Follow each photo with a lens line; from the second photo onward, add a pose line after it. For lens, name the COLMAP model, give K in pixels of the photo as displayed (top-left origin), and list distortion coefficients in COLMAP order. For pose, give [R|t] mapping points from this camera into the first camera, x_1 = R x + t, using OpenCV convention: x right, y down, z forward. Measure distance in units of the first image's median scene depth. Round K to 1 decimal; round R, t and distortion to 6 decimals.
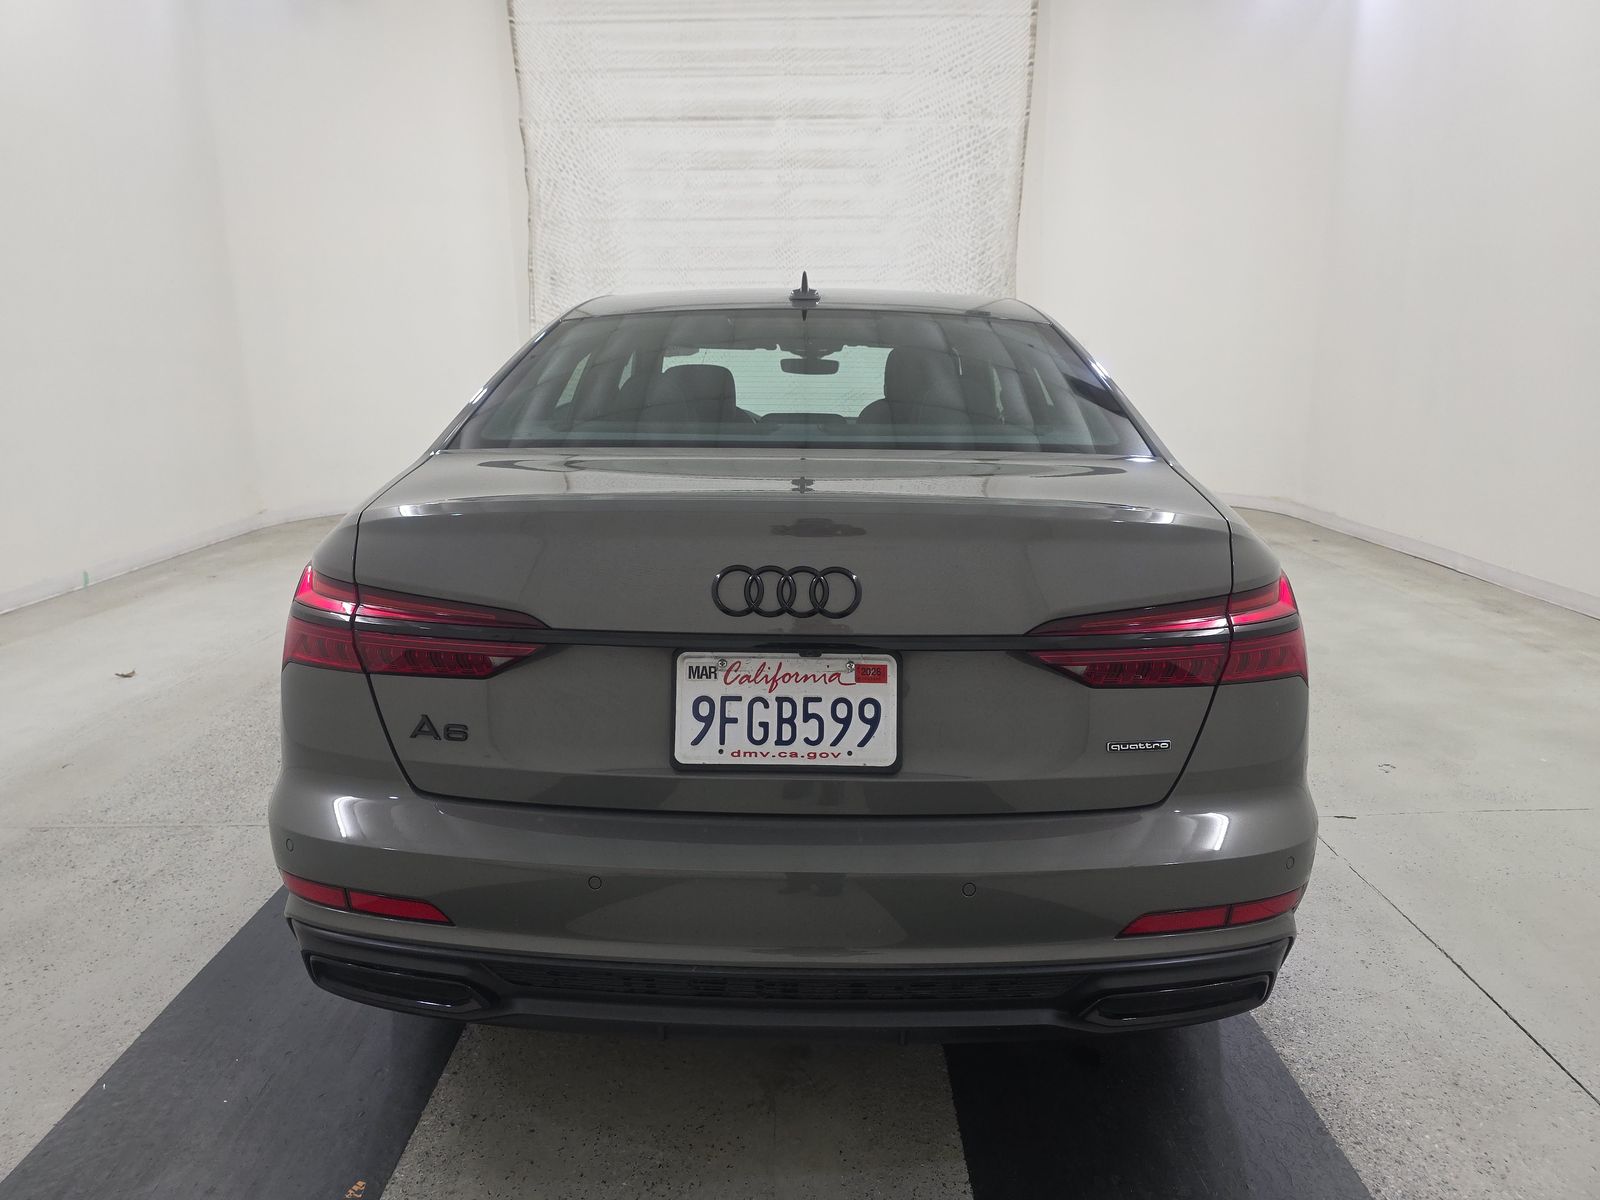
lens RADIAL K [[1091.2, 0, 800.0], [0, 1091.2, 600.0], [0, 0, 1]] dist [0.052340, -0.053588]
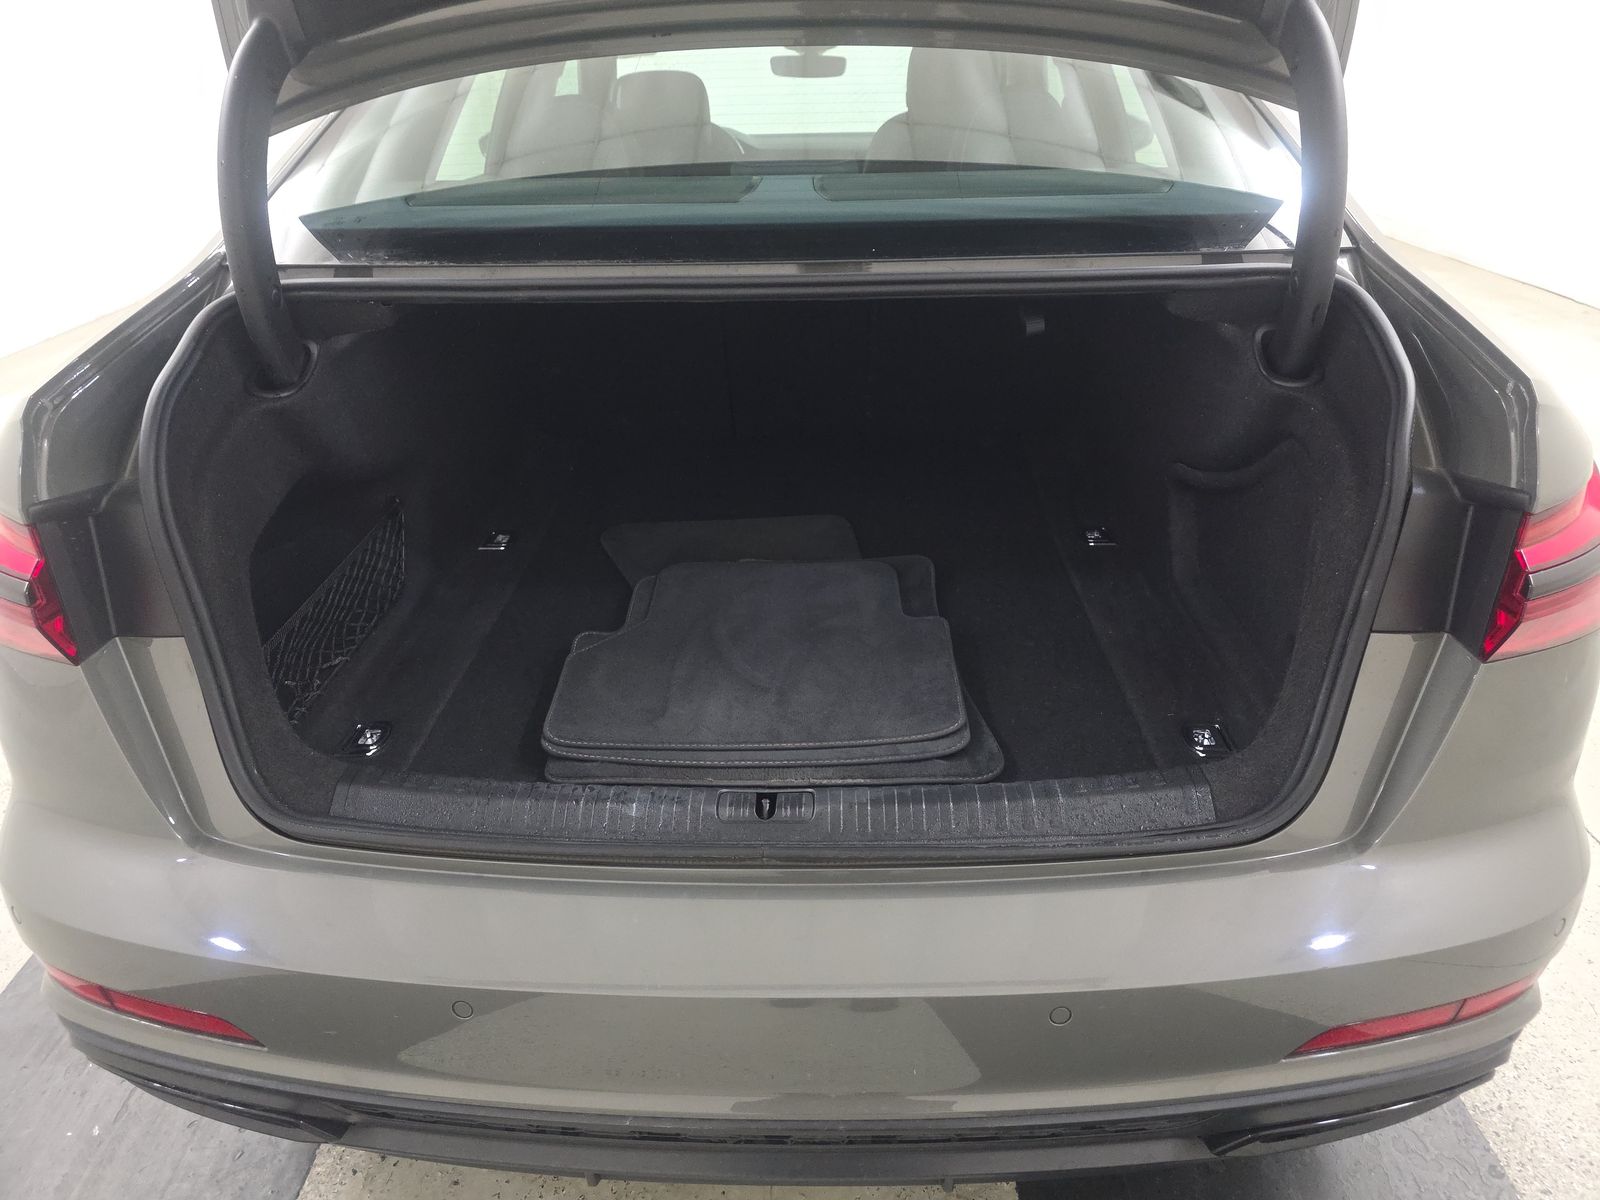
lens RADIAL K [[1091.2, 0, 800.0], [0, 1091.2, 600.0], [0, 0, 1]] dist [0.052340, -0.053588]
pose [[0.999636, -0.022290, -0.015192, 0.016517], [0.025343, 0.968974, 0.245861, -0.092798], [0.009240, -0.246156, 0.969186, 0.351730]]
